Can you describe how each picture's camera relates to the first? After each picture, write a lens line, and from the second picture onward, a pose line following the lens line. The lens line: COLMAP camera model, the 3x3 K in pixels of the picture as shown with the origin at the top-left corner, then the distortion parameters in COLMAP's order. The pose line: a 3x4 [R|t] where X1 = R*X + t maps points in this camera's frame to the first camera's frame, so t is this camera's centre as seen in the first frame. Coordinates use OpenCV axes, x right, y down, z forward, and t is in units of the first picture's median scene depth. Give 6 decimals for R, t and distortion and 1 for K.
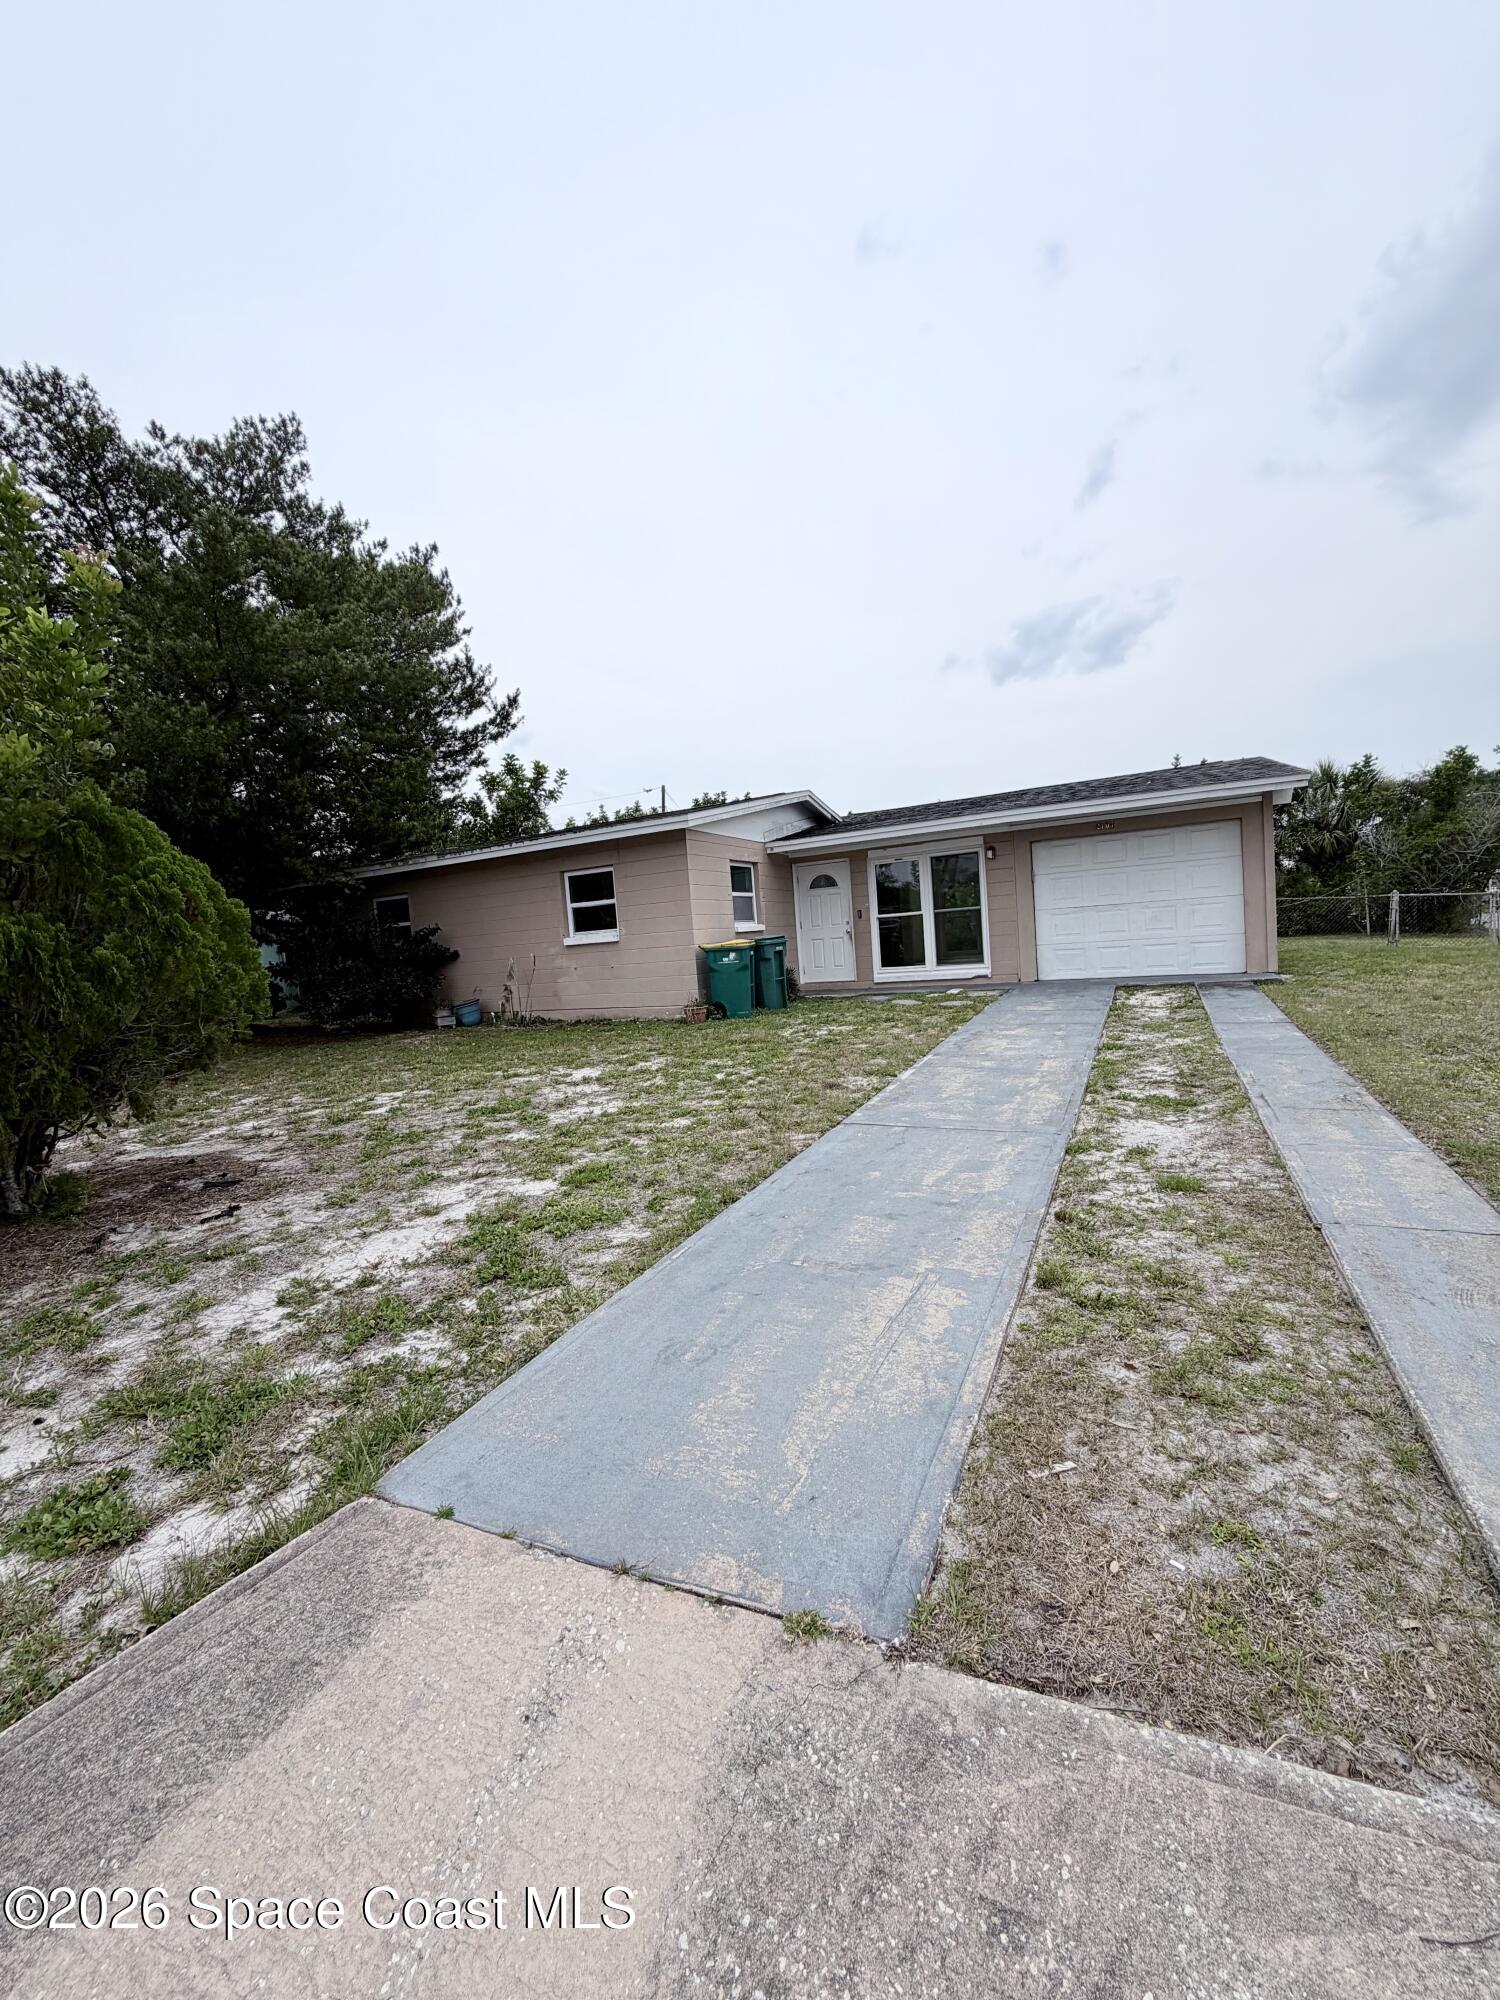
lens RADIAL K [[796.0, 0, 743.6], [0, 796.0, 994.4], [0, 0, 1]] dist [-0.000294, 0.000303]
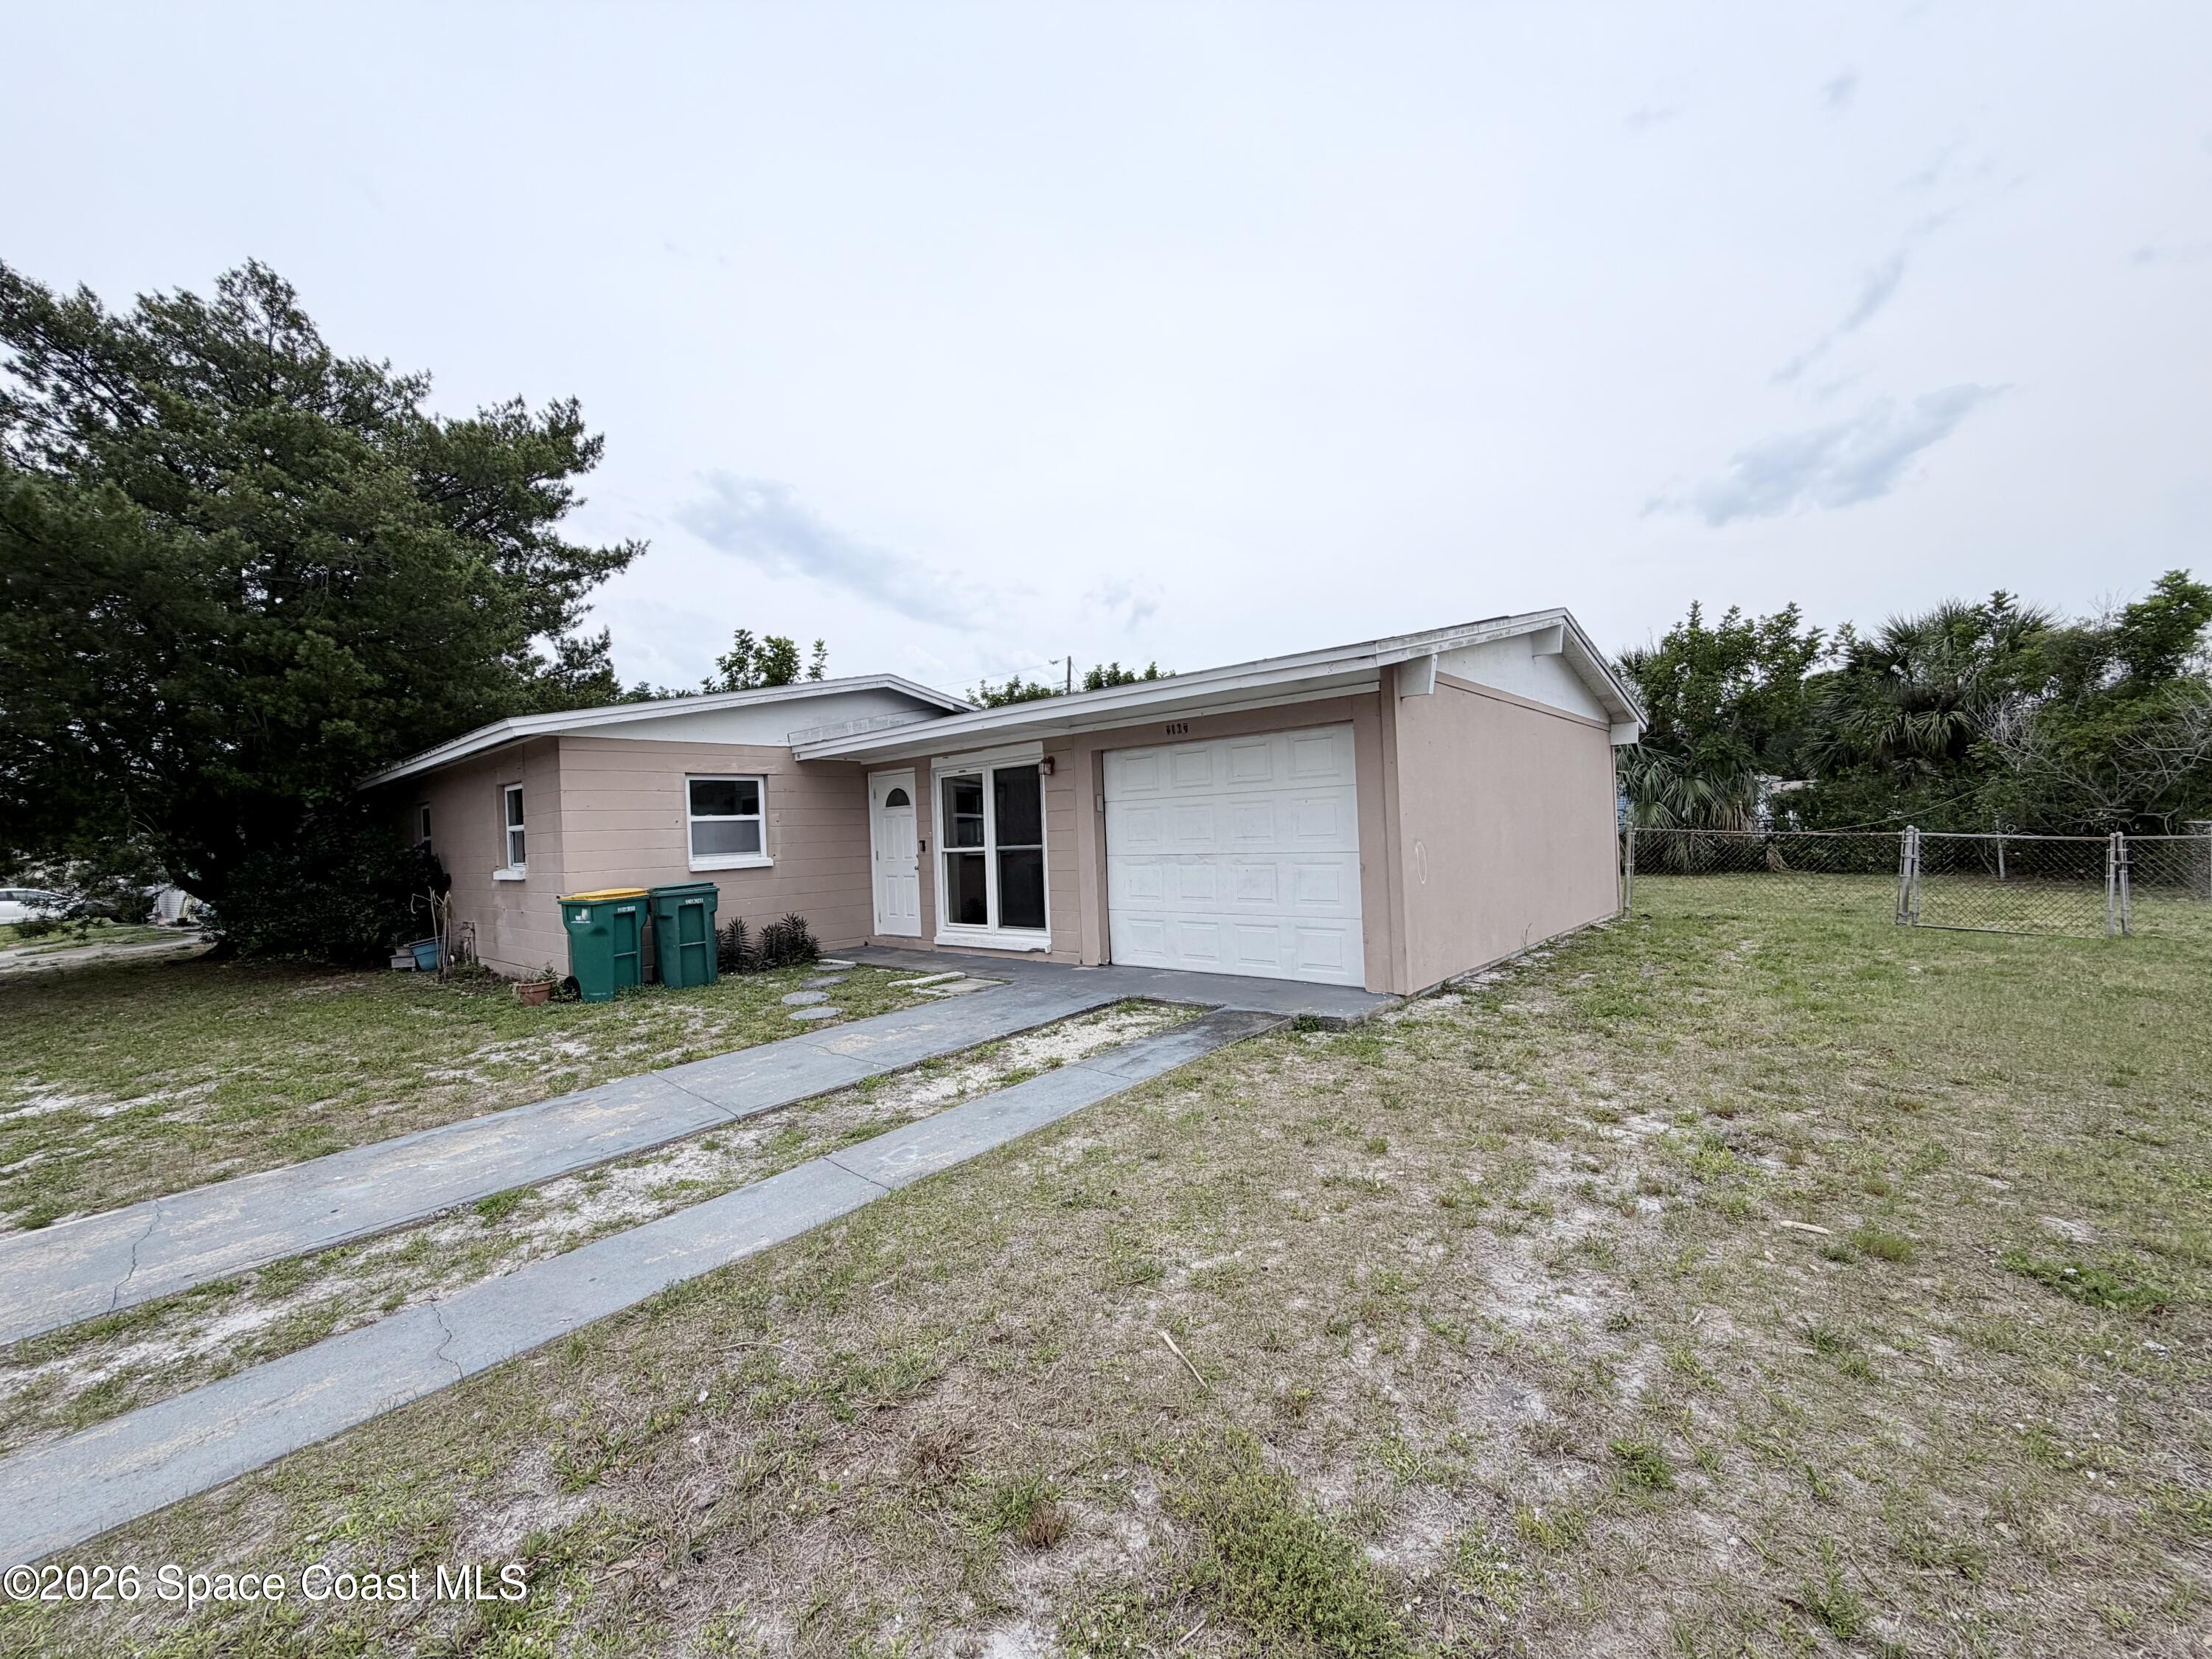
lens RADIAL K [[880.4, 0, 1095.5], [0, 880.4, 837.0], [0, 0, 1]] dist [-0.000294, 0.000303]
pose [[0.964313, 0.033842, -0.262591, 0.527561], [-0.046120, 0.998105, -0.040734, -0.088510], [0.260715, 0.051391, 0.964047, 0.295745]]
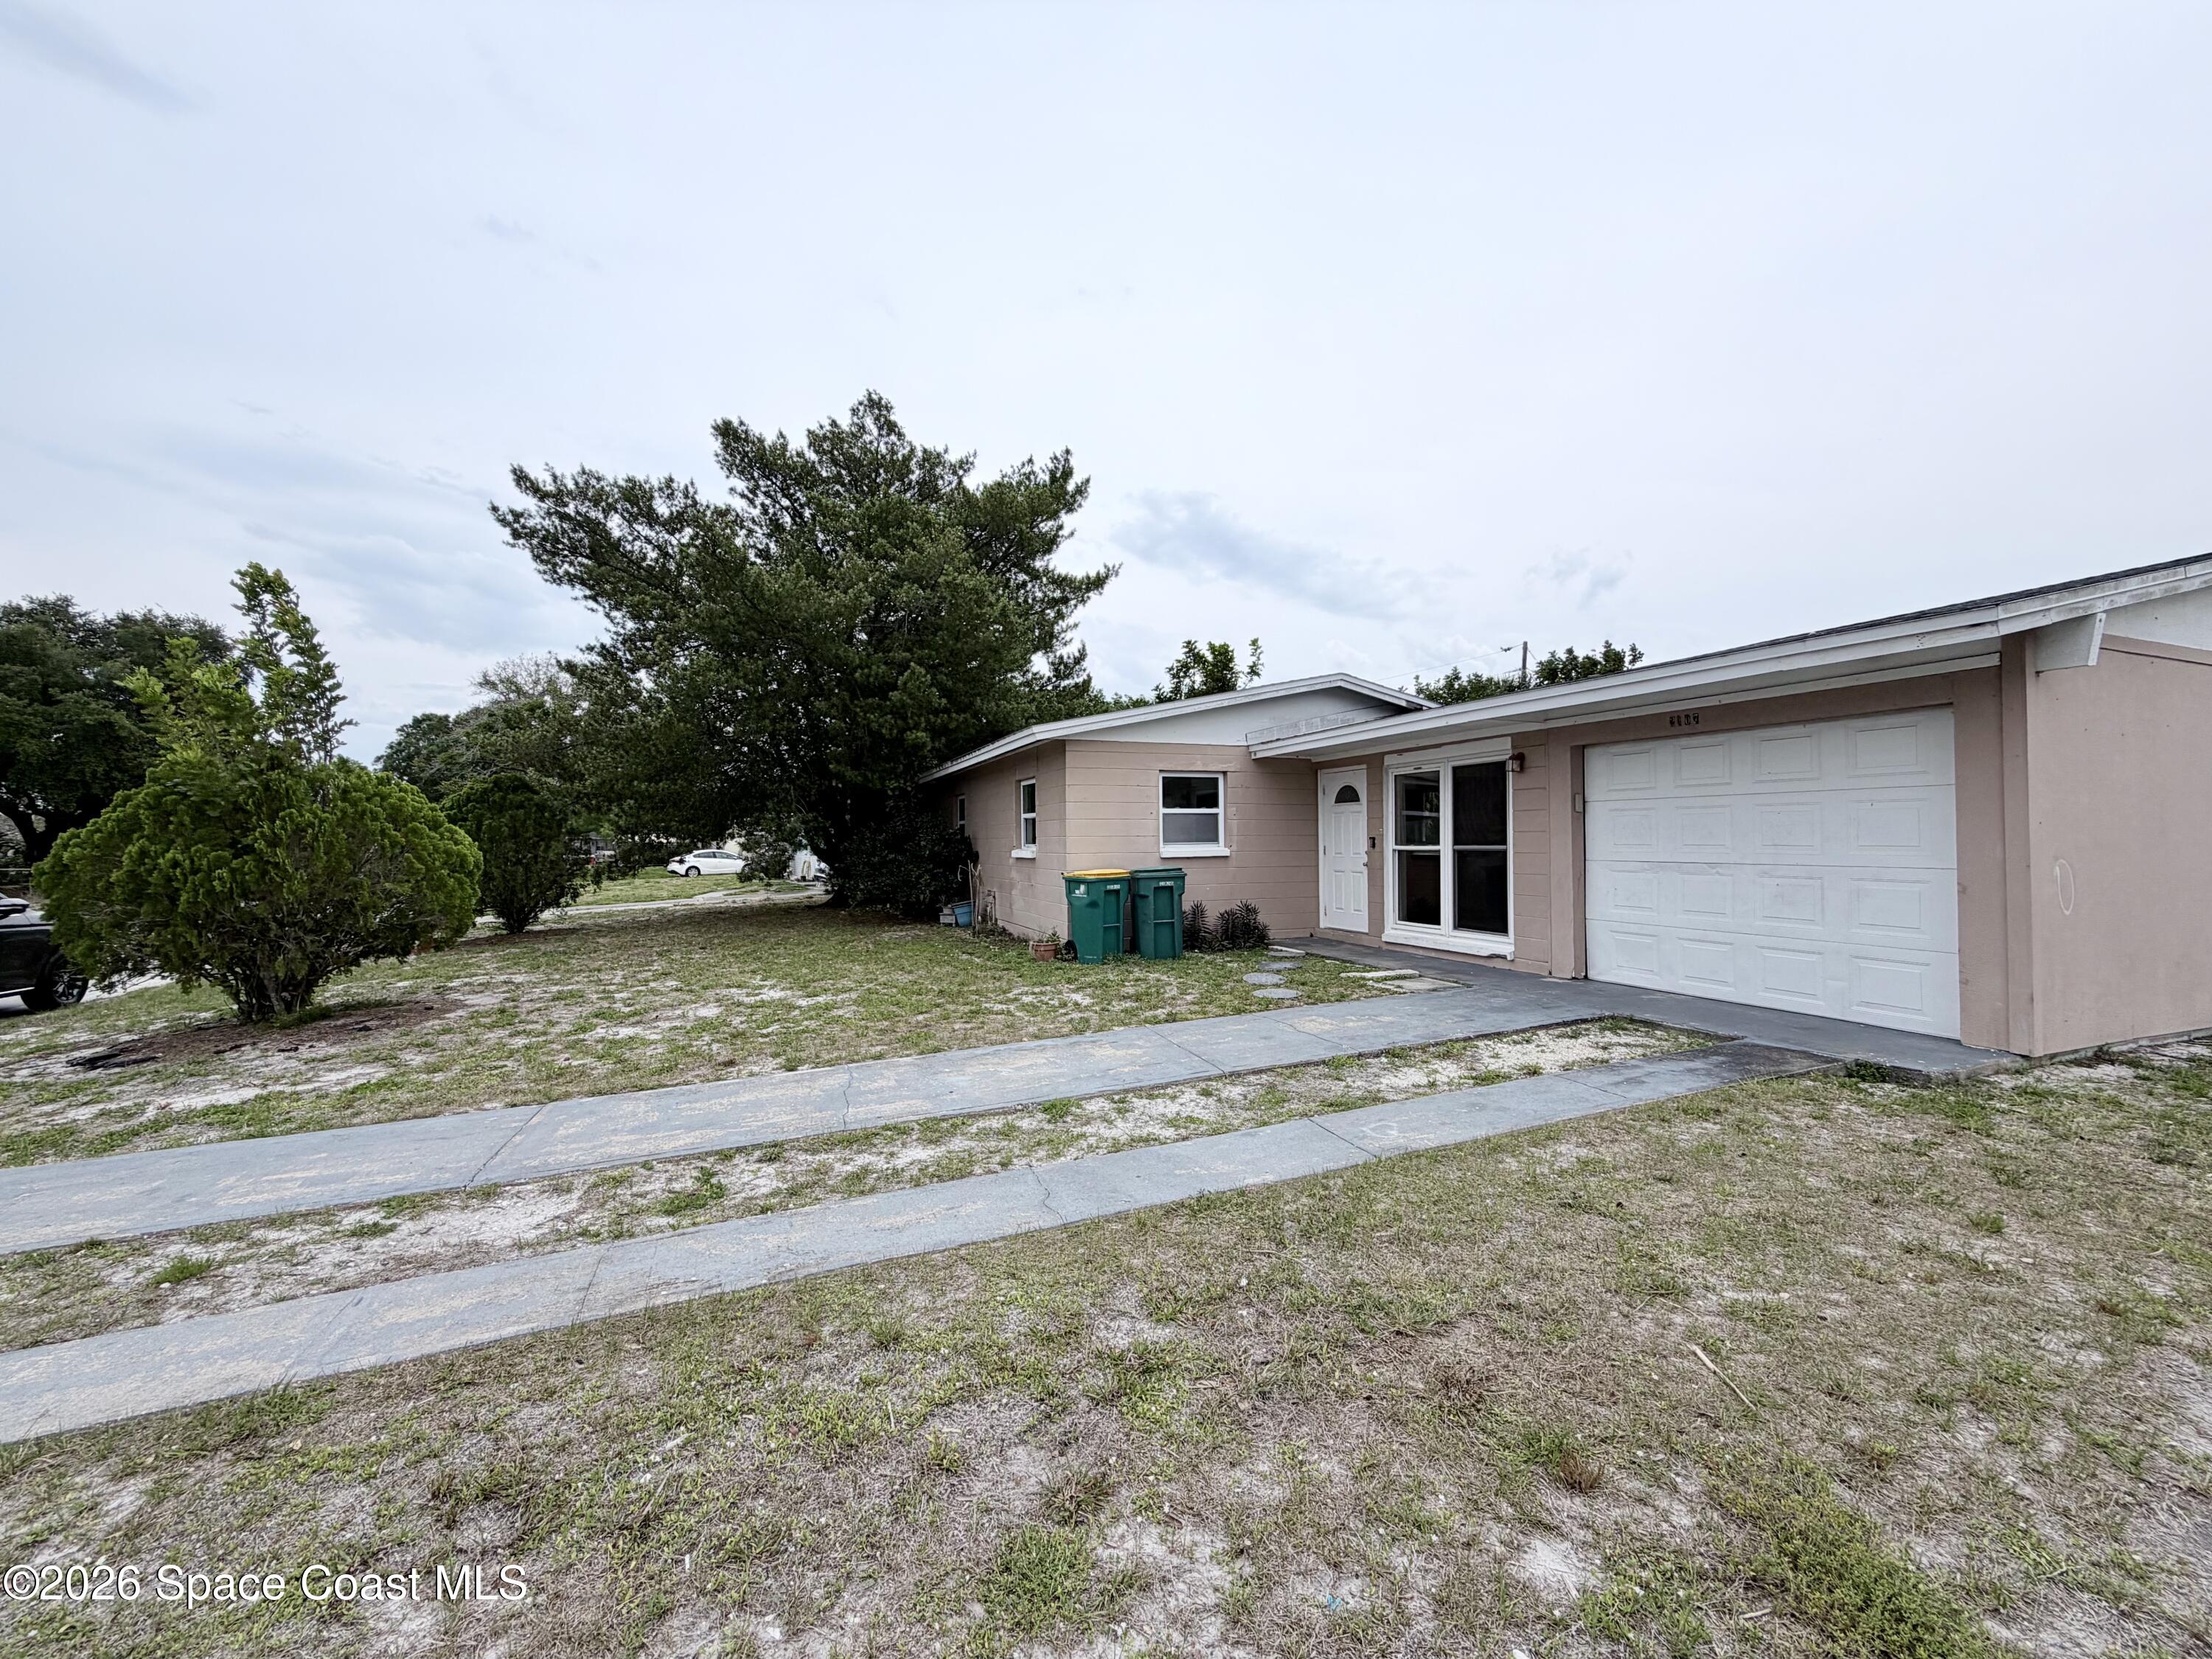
lens RADIAL K [[880.4, 0, 1096.5], [0, 880.4, 832.2], [0, 0, 1]] dist [-0.000294, 0.000303]
pose [[0.737970, 0.061765, -0.672001, 0.520009], [-0.092013, 0.995712, -0.009527, -0.084045], [0.668531, 0.068863, 0.740489, 0.259724]]
